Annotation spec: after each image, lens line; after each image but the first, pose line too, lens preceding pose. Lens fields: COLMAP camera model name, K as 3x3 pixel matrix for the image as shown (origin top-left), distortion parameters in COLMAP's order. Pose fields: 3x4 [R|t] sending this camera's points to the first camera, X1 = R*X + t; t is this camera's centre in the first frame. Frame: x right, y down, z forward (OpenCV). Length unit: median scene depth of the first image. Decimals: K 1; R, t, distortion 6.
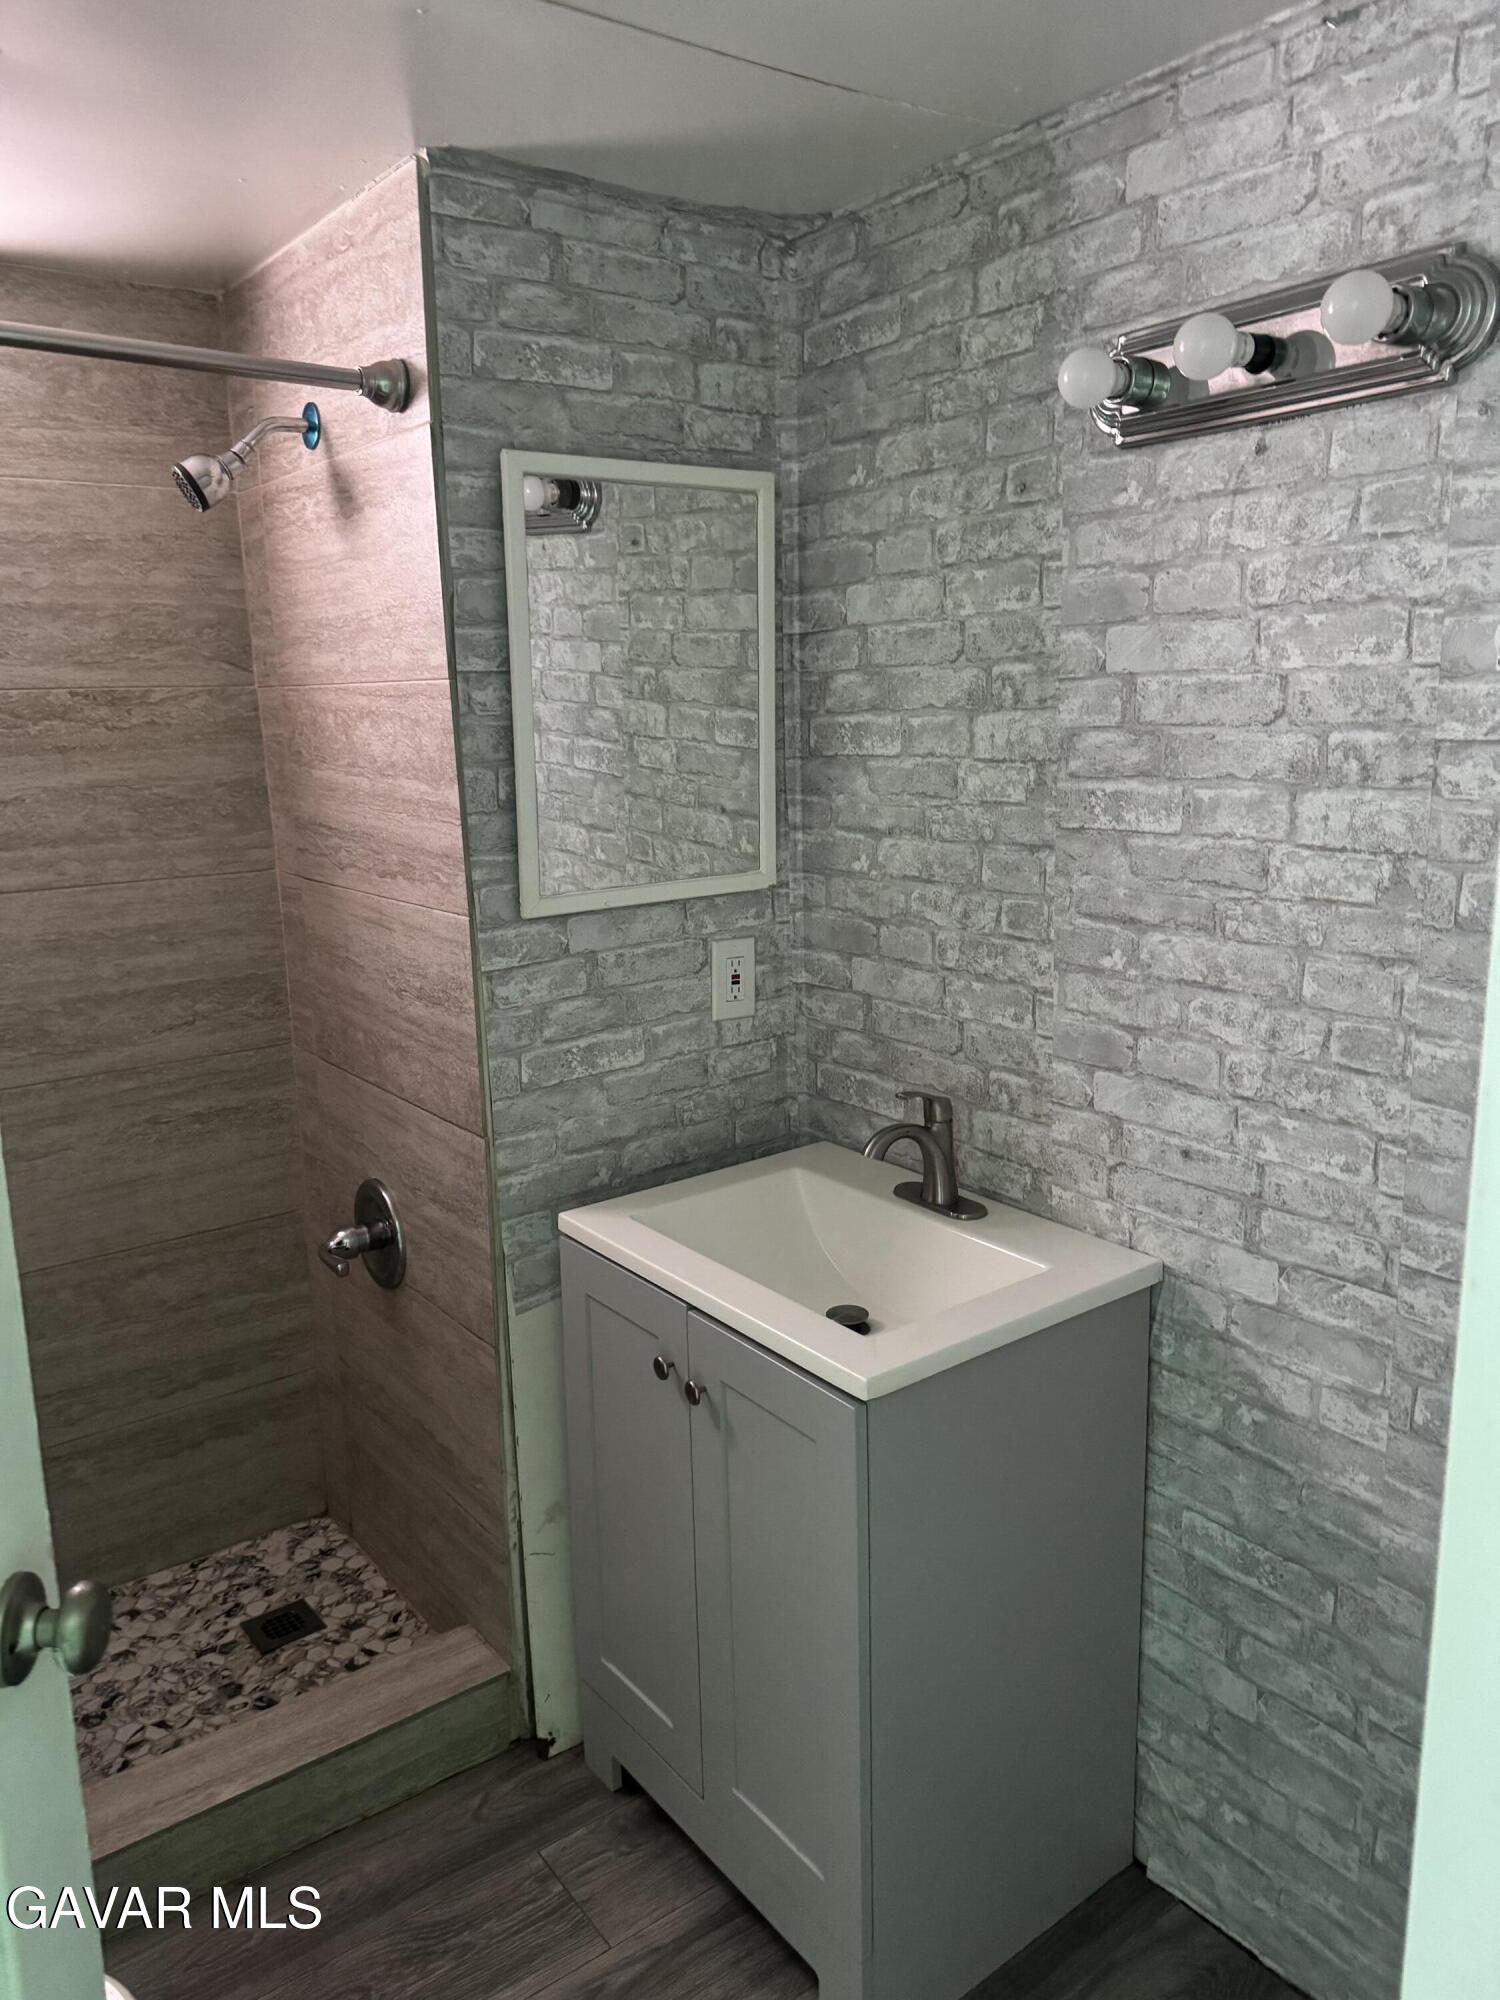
lens RADIAL K [[1413.9, 0, 750.0], [0, 1413.9, 1012.2], [0, 0, 1]] dist [0.046944, -0.062996]
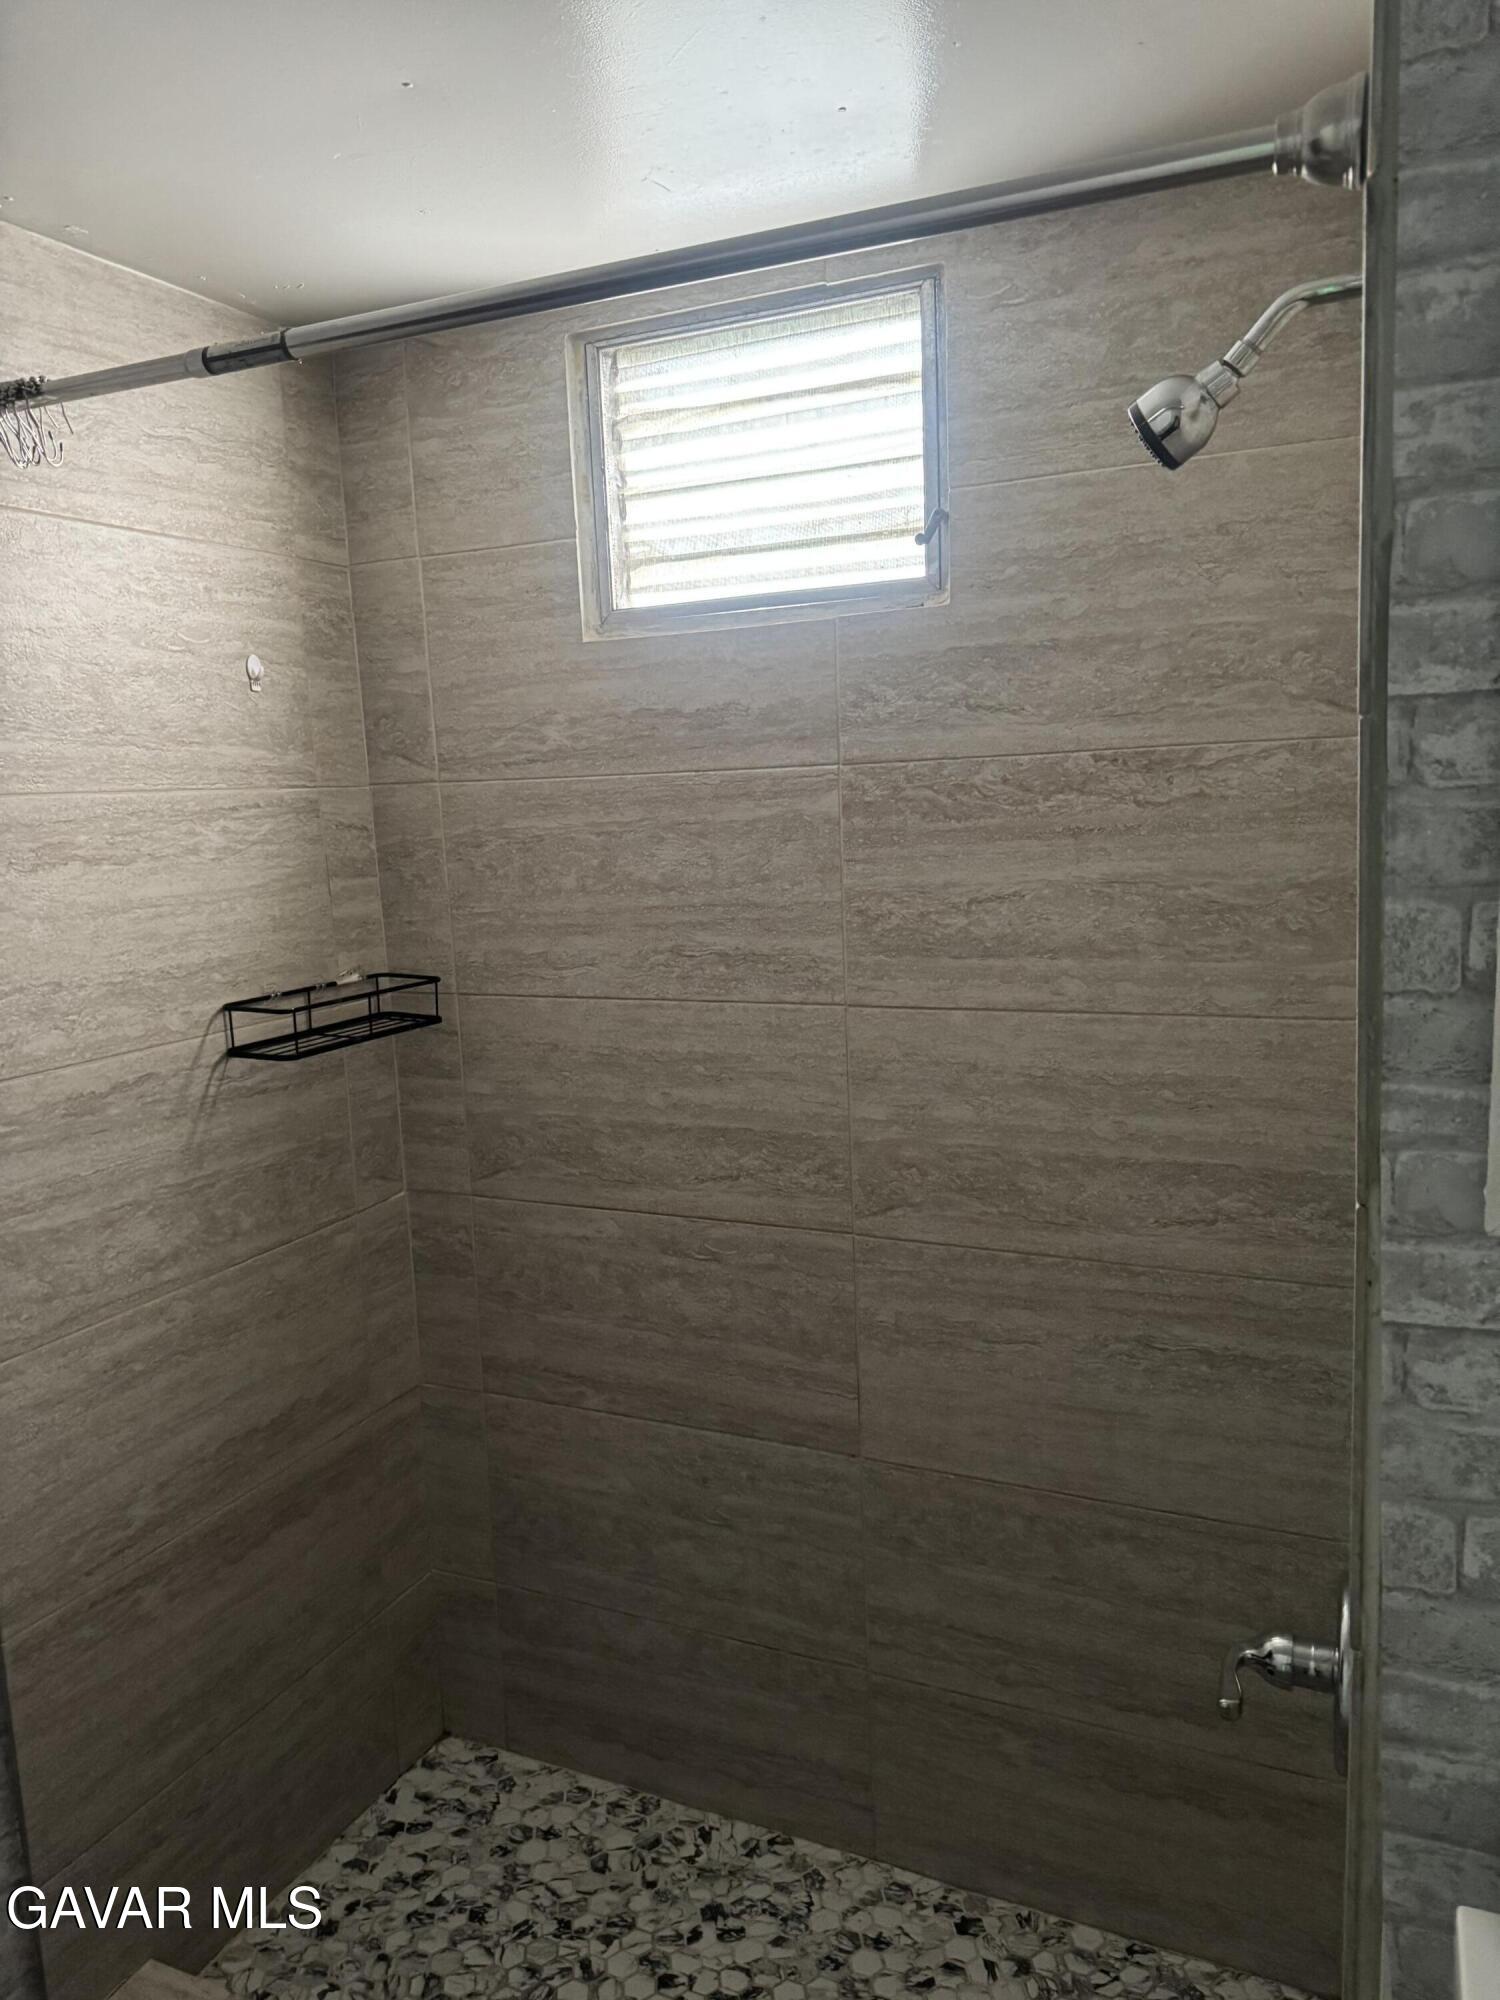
lens RADIAL K [[1413.9, 0, 751.4], [0, 1413.9, 1000.7], [0, 0, 1]] dist [0.046944, -0.062996]
pose [[0.467745, 0.129927, -0.874262, 0.100731], [-0.164775, 0.984614, 0.058170, -0.110022], [0.868368, 0.116848, 0.481957, 0.494371]]
